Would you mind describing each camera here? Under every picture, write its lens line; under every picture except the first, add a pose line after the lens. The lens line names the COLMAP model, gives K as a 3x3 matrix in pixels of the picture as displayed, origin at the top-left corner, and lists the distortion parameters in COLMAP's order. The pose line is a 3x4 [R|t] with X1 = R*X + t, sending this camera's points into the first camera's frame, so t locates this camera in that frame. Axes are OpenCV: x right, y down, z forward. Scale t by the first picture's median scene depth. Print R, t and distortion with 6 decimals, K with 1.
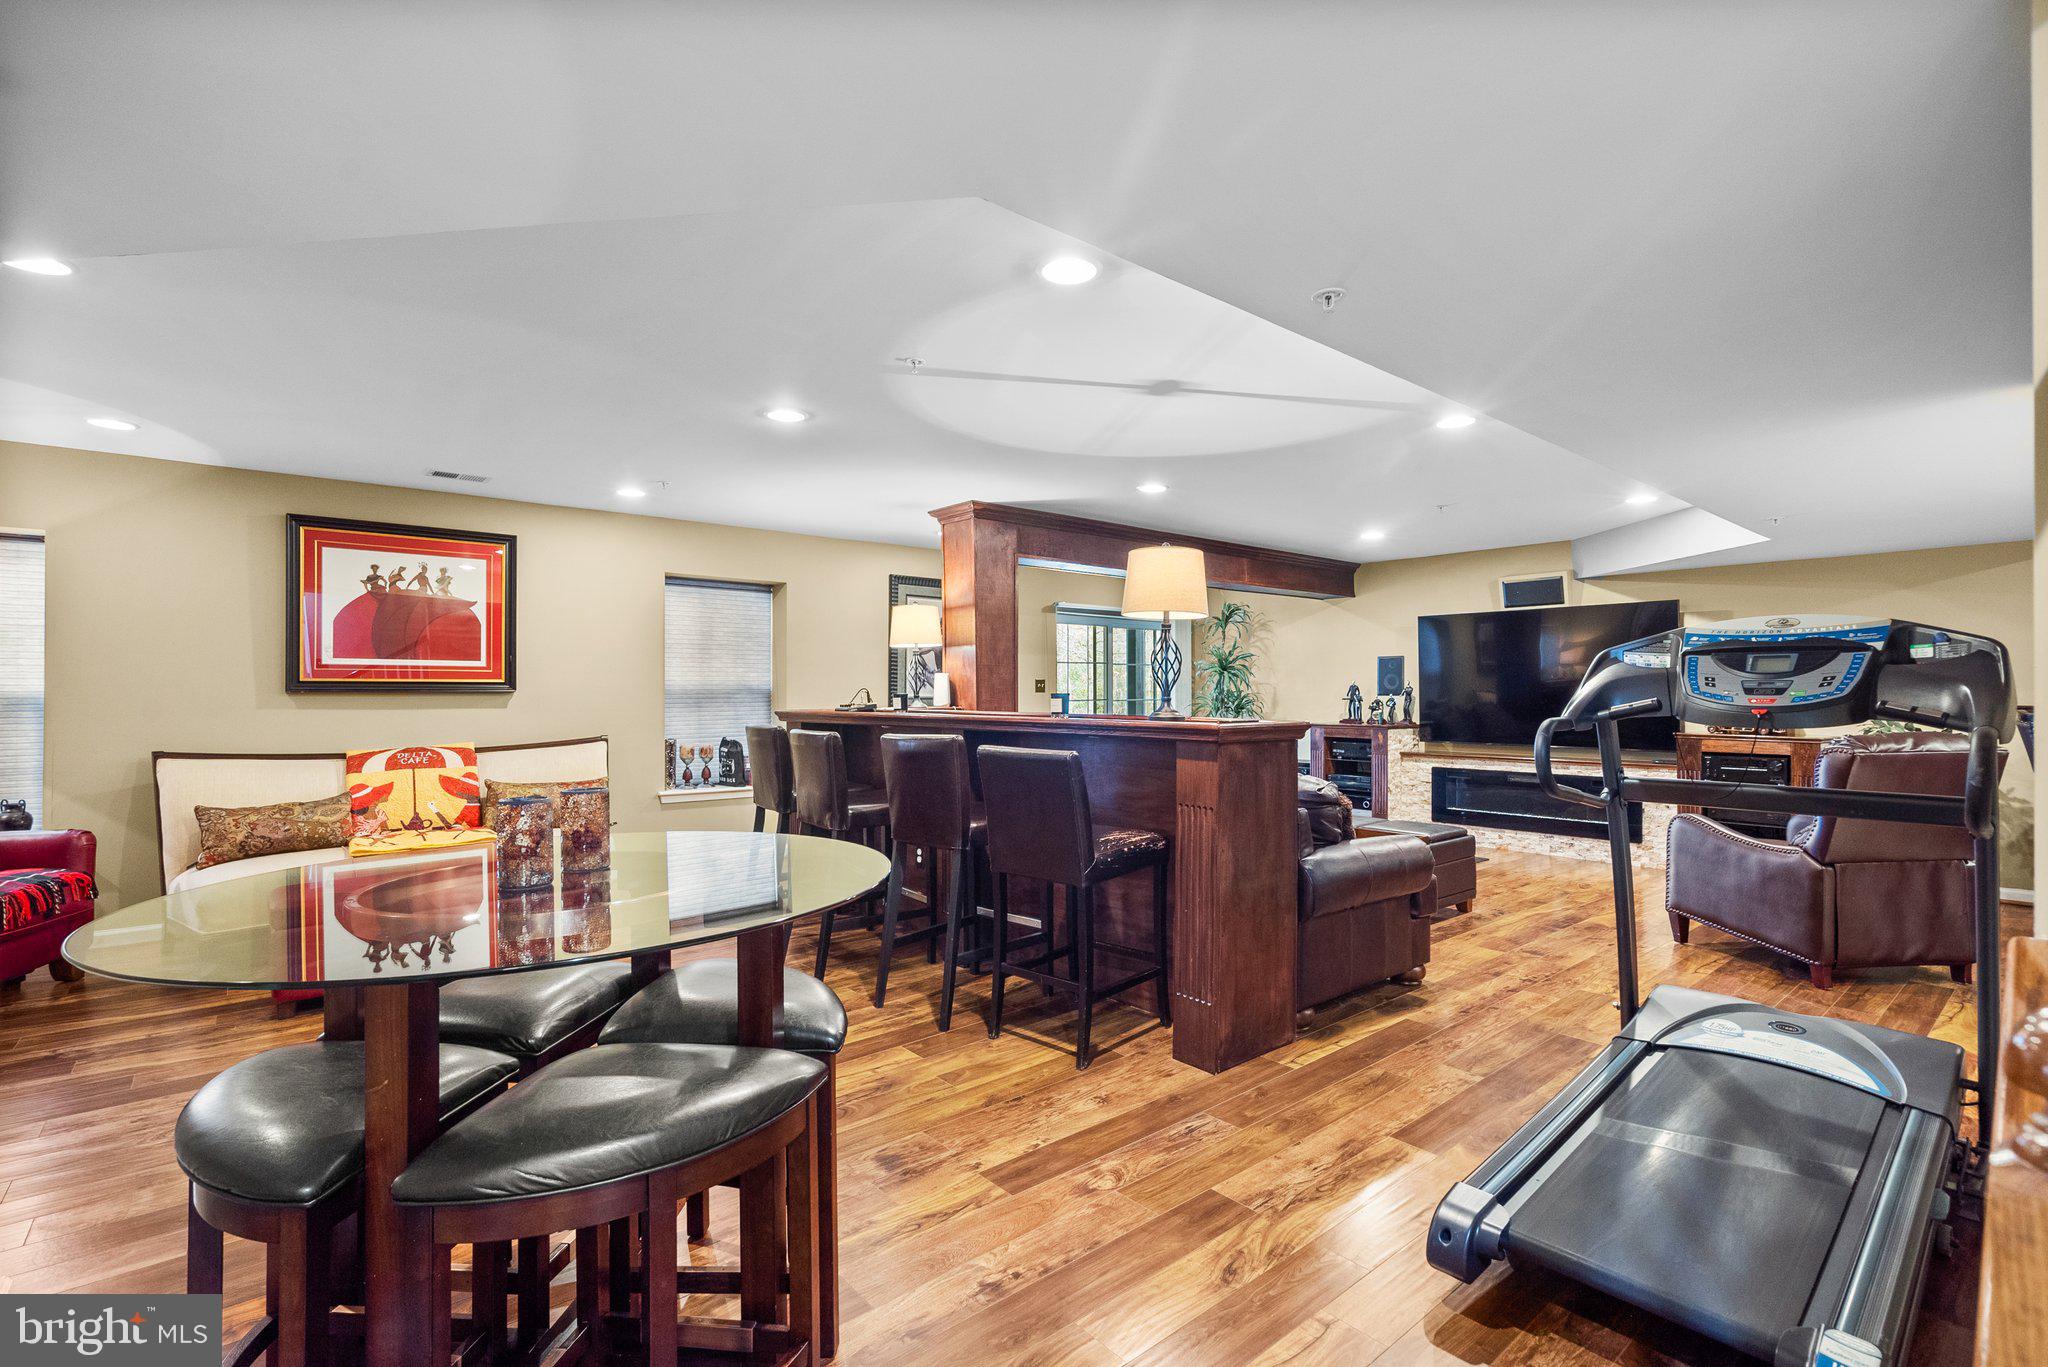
lens RADIAL K [[939.0, 0, 1028.7], [0, 939.0, 688.8], [0, 0, 1]] dist [-0.002348, -0.000572]
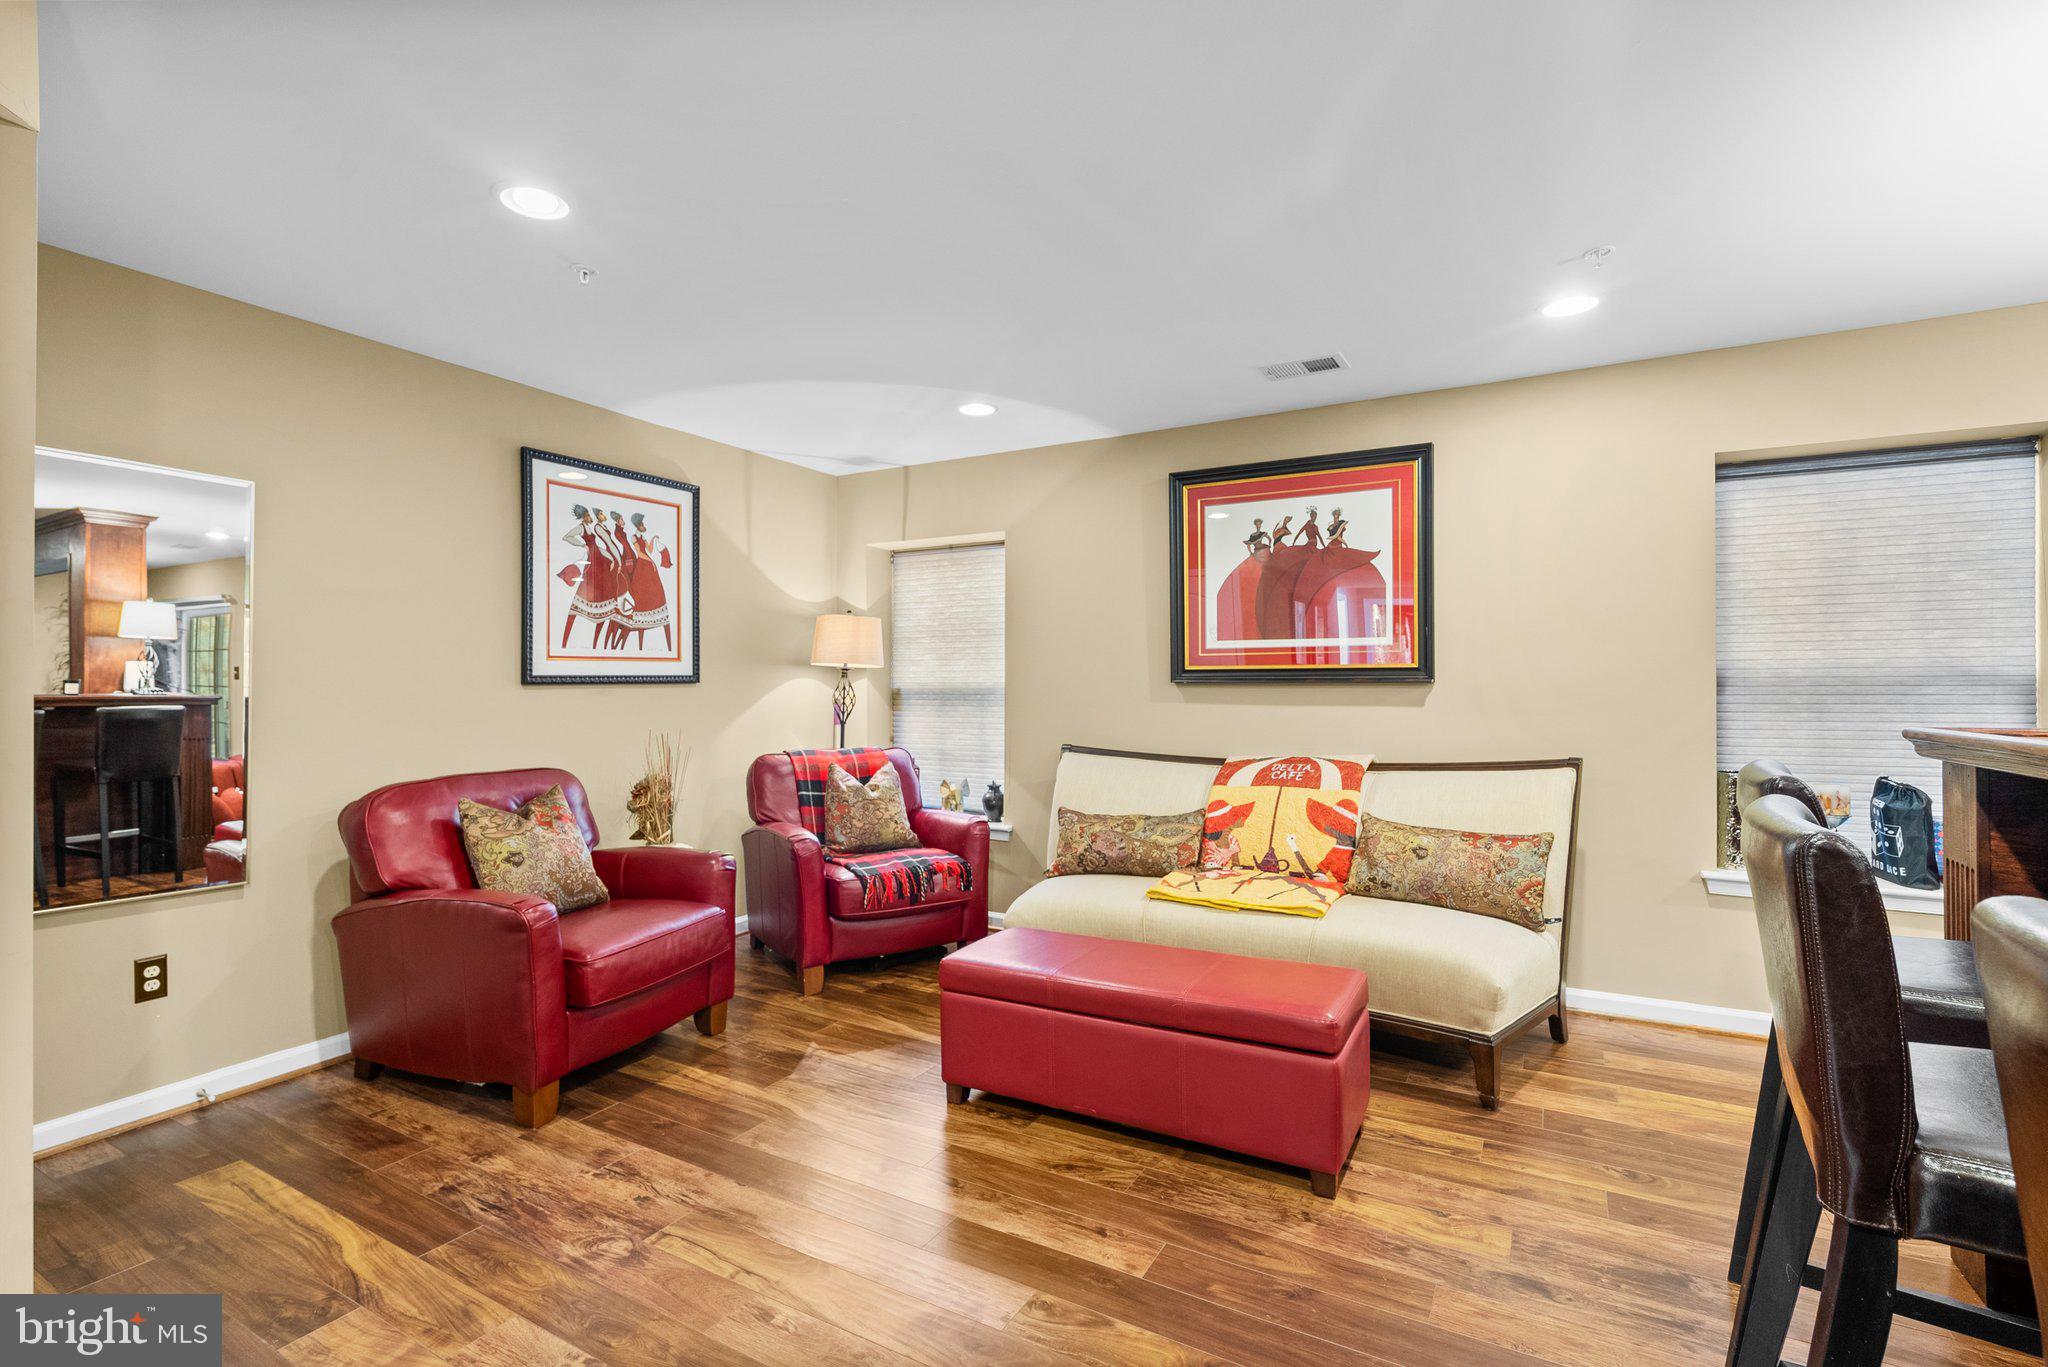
lens RADIAL K [[939.0, 0, 1031.9], [0, 939.0, 681.0], [0, 0, 1]] dist [-0.002348, -0.000572]
pose [[0.331570, 0.000756, -0.943430, -0.024458], [0.006004, 0.999978, 0.002911, -0.001100], [0.943411, -0.006629, 0.331558, 0.571804]]
